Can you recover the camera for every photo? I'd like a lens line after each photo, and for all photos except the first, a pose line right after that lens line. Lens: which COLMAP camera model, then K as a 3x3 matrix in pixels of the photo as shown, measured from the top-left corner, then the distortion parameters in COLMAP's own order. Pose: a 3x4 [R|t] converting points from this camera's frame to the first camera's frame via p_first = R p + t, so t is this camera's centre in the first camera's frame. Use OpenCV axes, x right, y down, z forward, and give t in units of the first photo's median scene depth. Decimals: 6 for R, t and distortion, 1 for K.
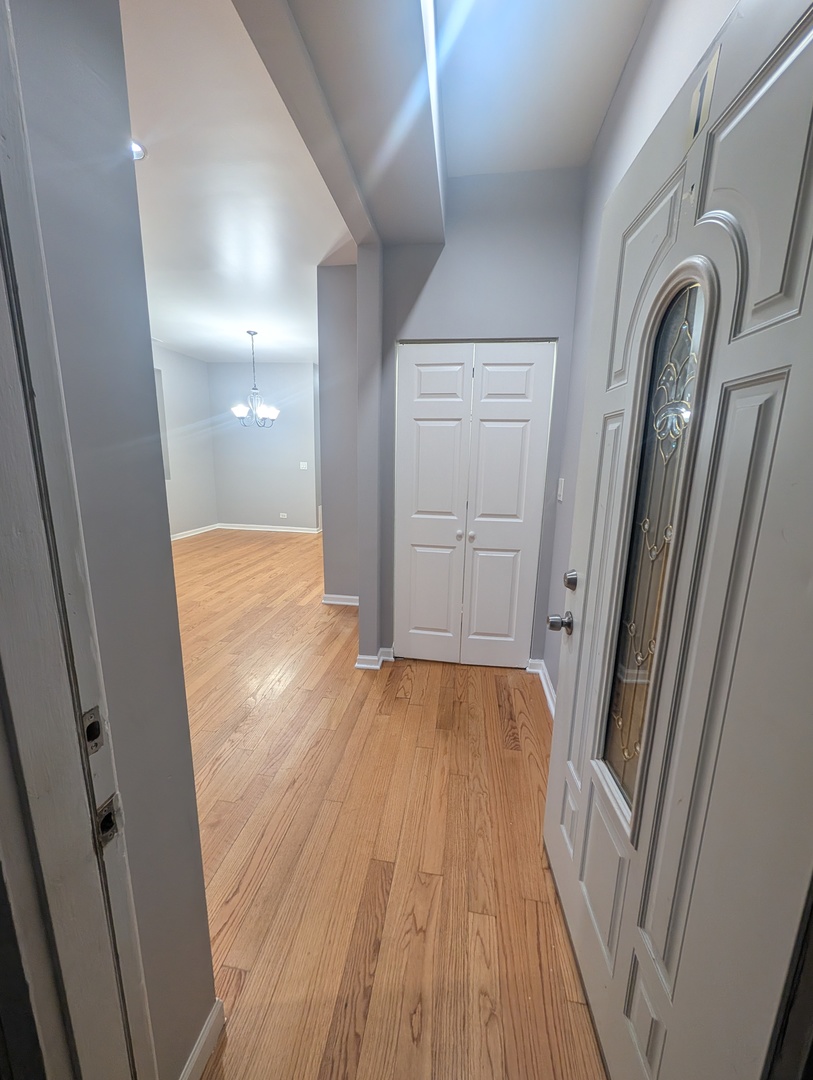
lens RADIAL K [[412.2, 0, 406.5], [0, 412.2, 540.0], [0, 0, 1]] dist [0.000164, -0.000120]
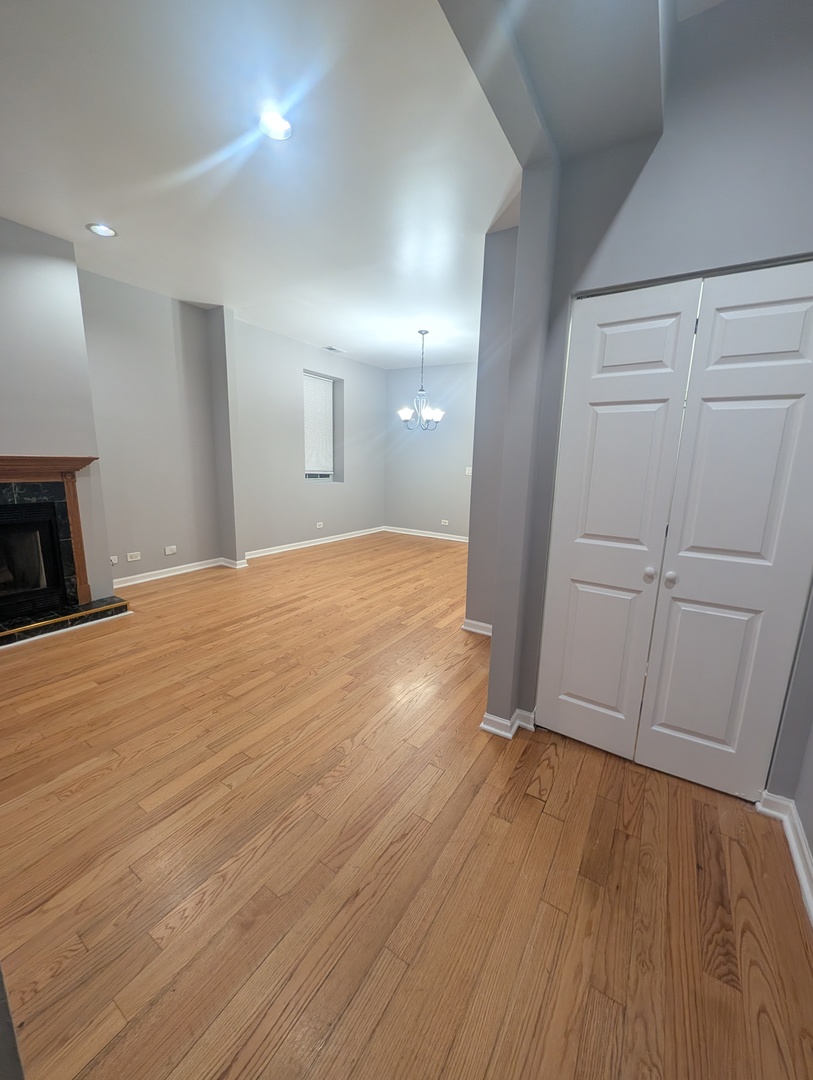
lens RADIAL K [[412.2, 0, 406.5], [0, 412.2, 540.0], [0, 0, 1]] dist [0.000164, -0.000120]
pose [[0.910623, 0.081818, -0.405056, 0.034643], [-0.088628, 0.996063, 0.001947, -0.032569], [0.403621, 0.034127, 0.914290, 0.219827]]
